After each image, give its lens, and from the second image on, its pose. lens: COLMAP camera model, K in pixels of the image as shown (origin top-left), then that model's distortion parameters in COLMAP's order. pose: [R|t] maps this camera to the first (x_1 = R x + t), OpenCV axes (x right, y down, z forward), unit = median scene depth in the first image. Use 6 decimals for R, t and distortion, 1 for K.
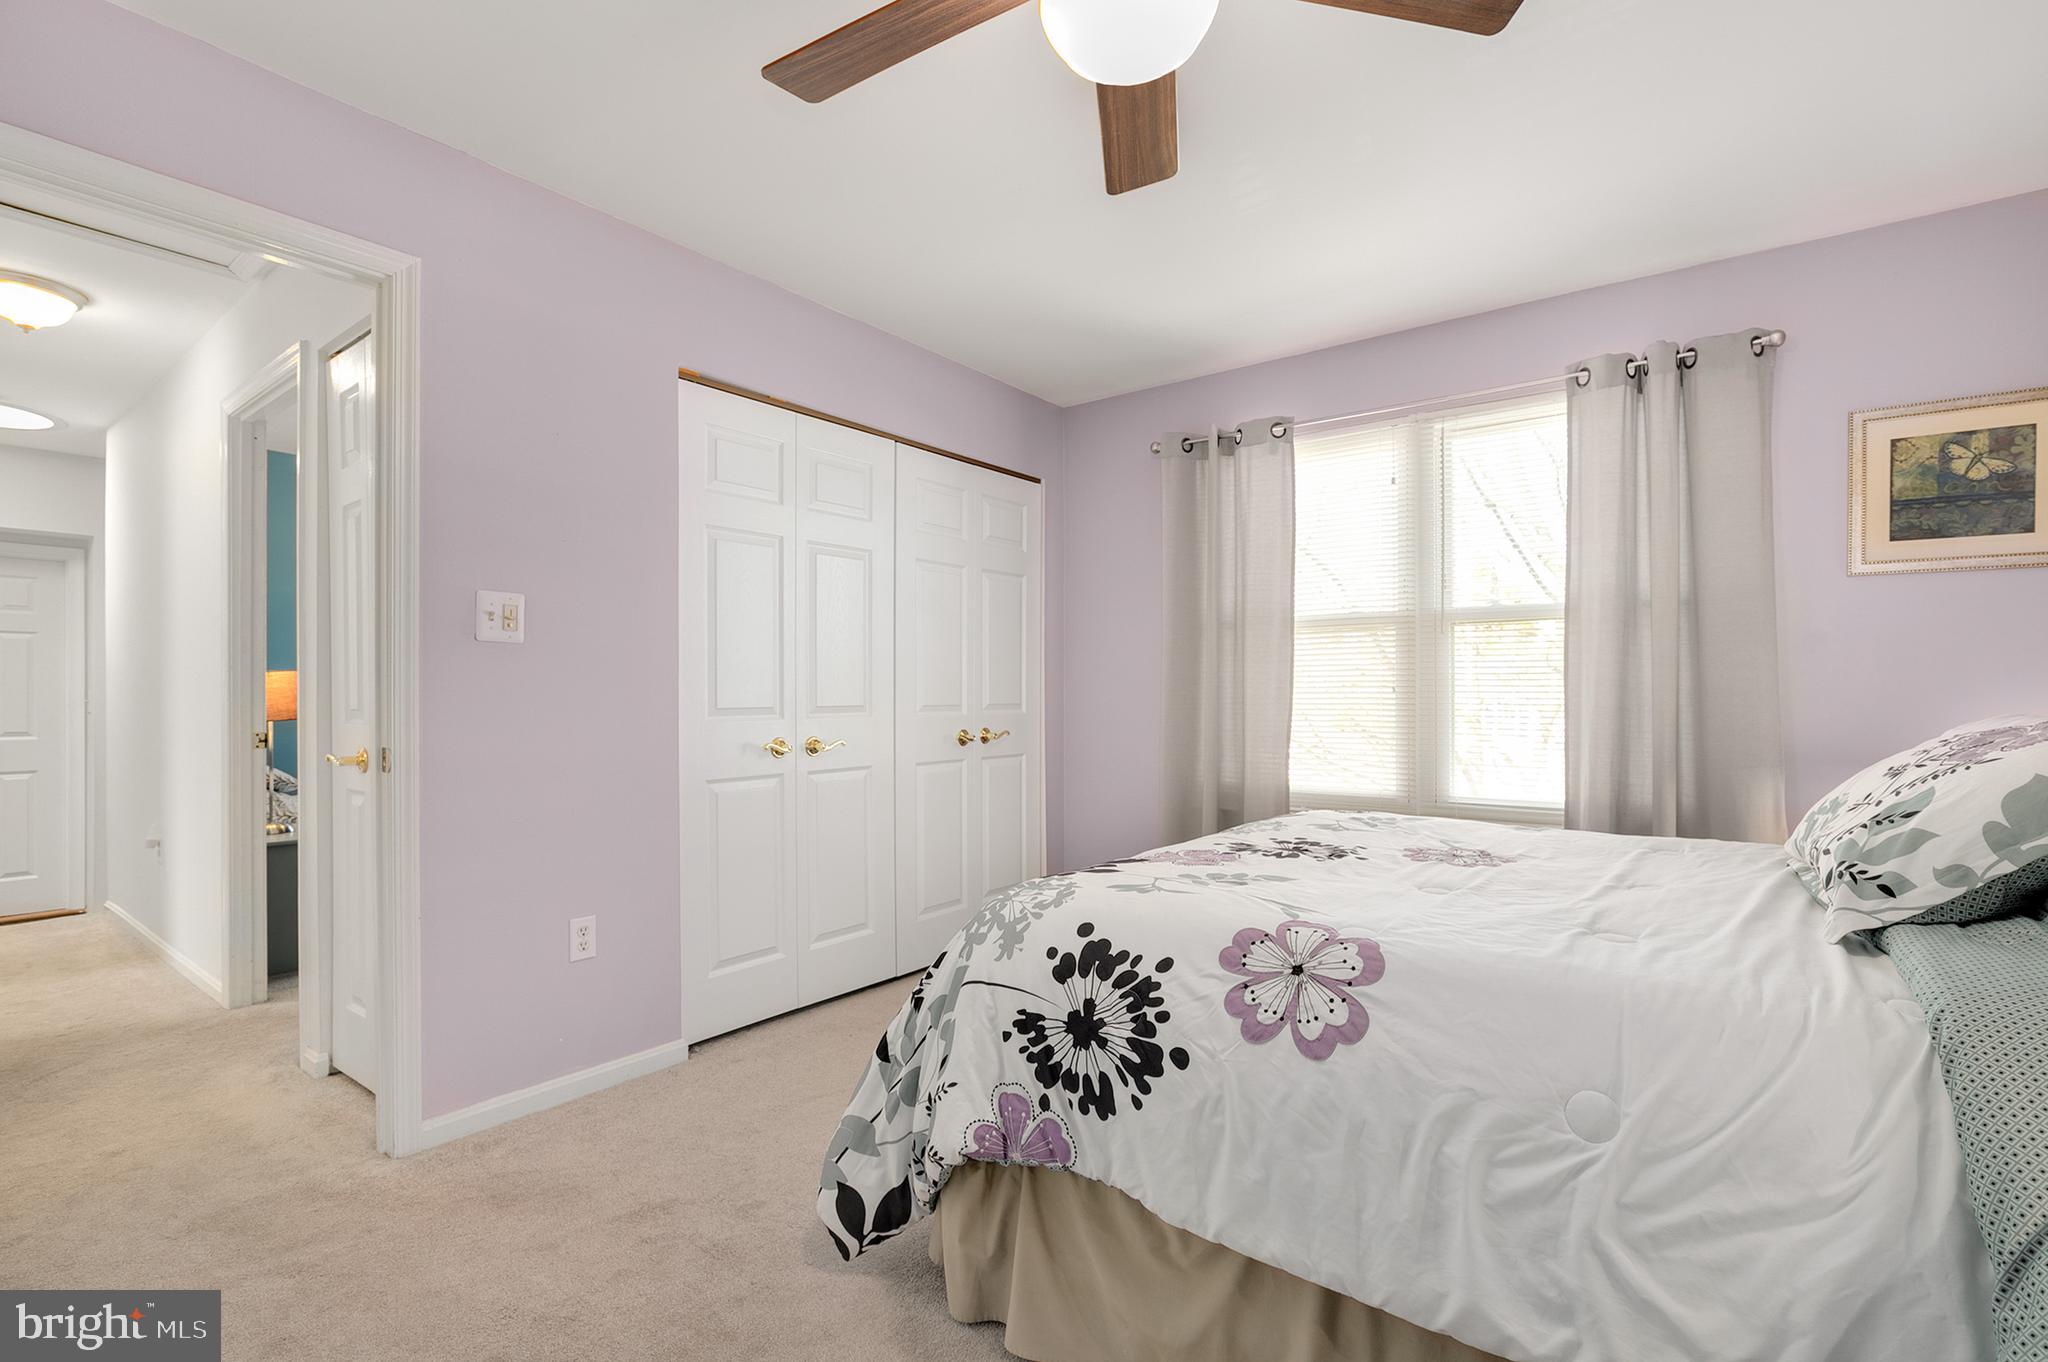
lens RADIAL K [[931.1, 0, 1043.2], [0, 931.1, 703.2], [0, 0, 1]] dist [-0.003242, -0.000635]
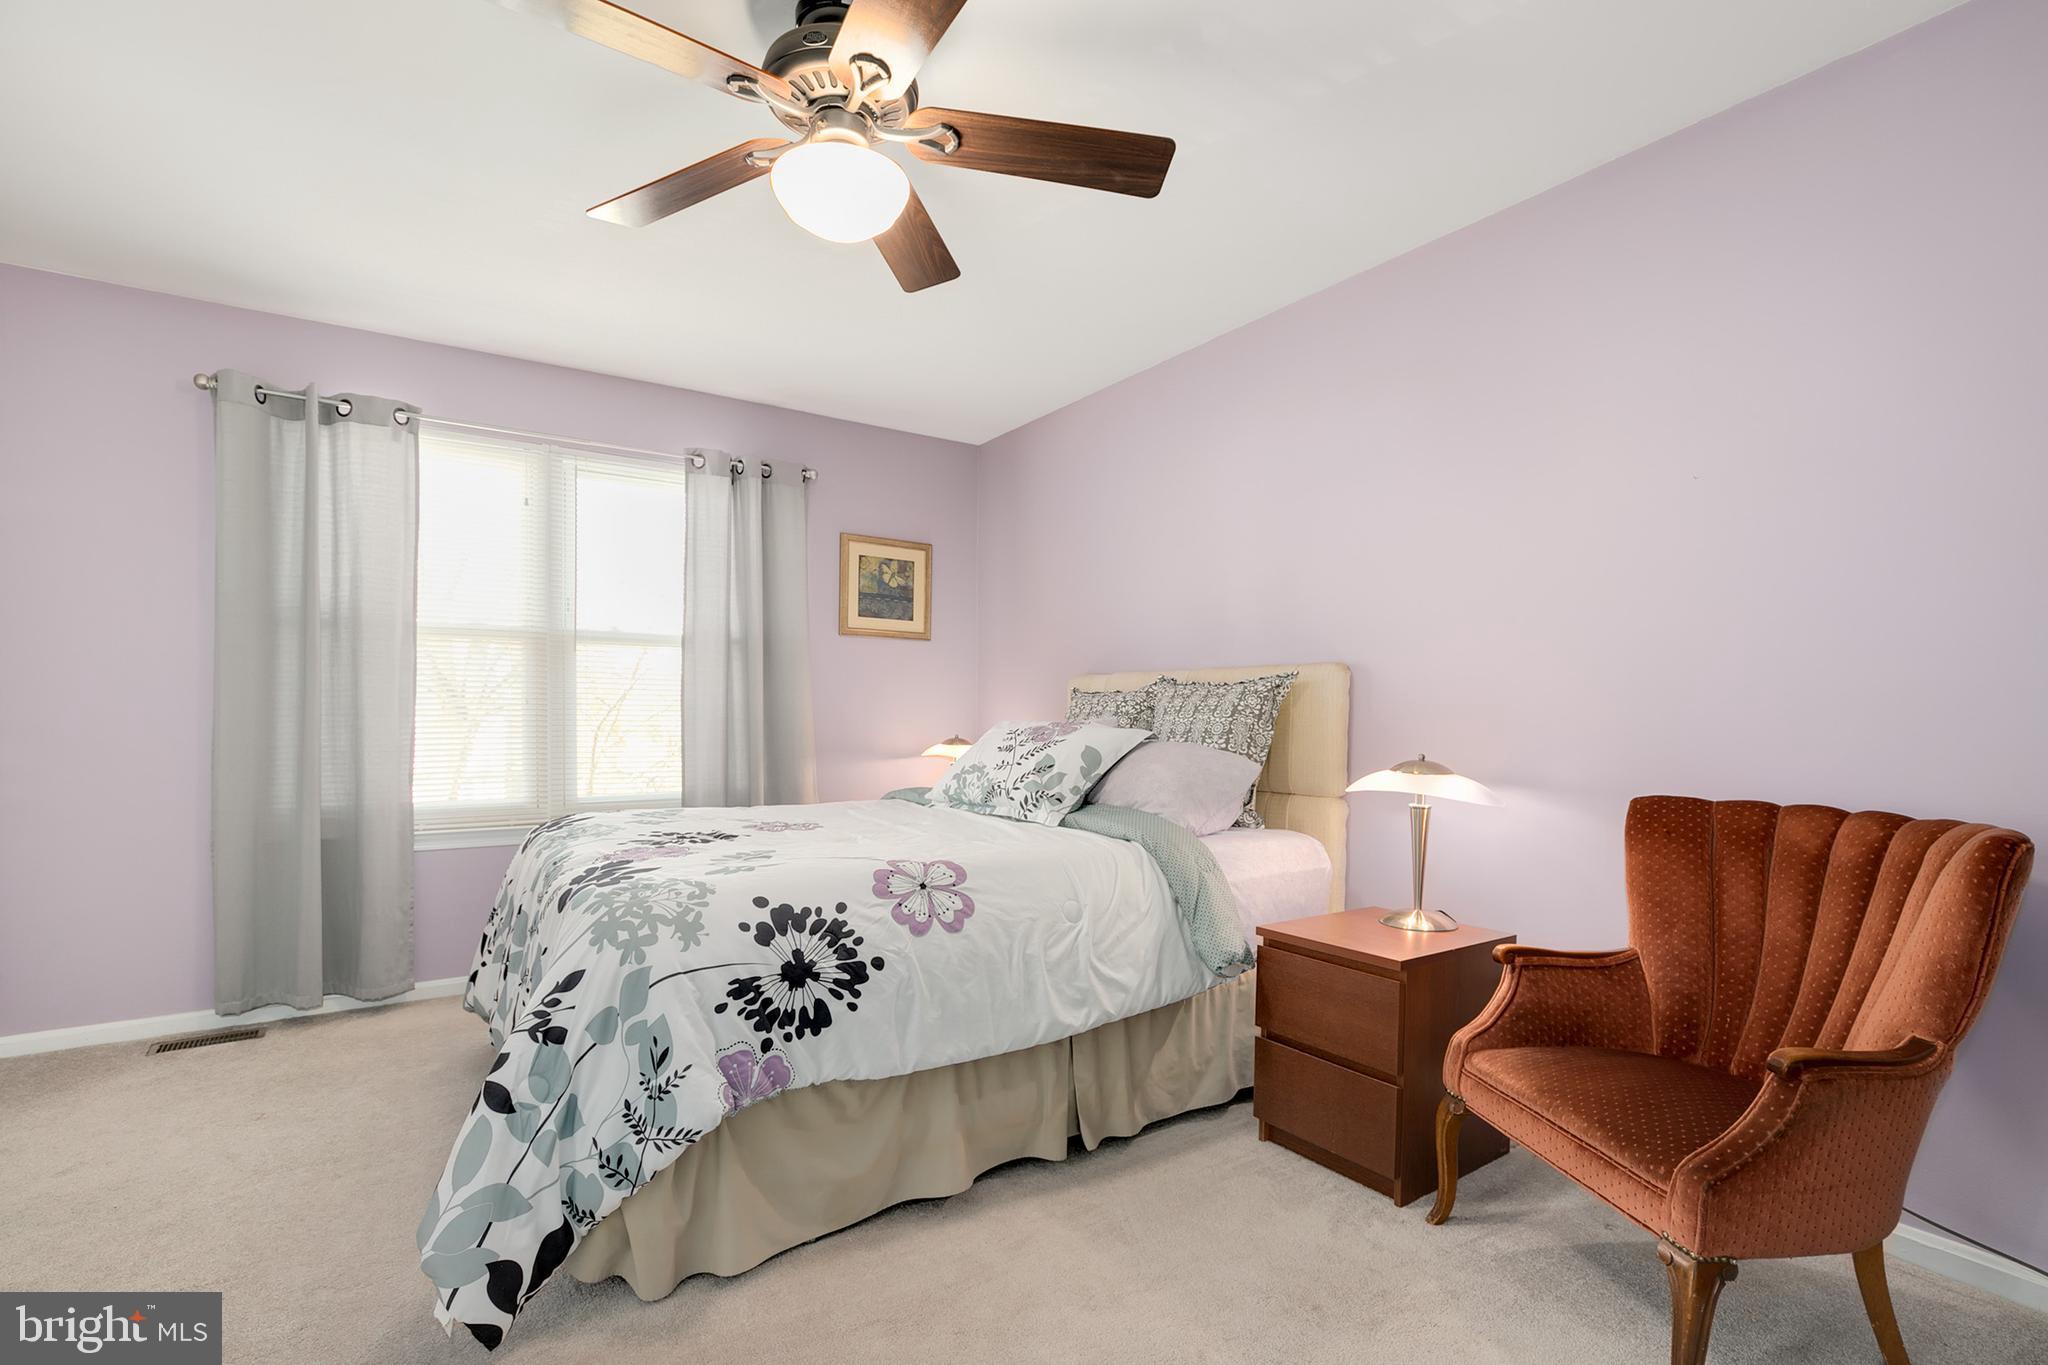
lens RADIAL K [[931.1, 0, 1043.2], [0, 931.1, 704.7], [0, 0, 1]] dist [-0.003242, -0.000635]
pose [[0.336496, 0.008294, 0.941648, -1.015497], [-0.001435, 0.999965, -0.008294, -0.006632], [-0.941684, 0.001440, 0.336496, 0.247312]]
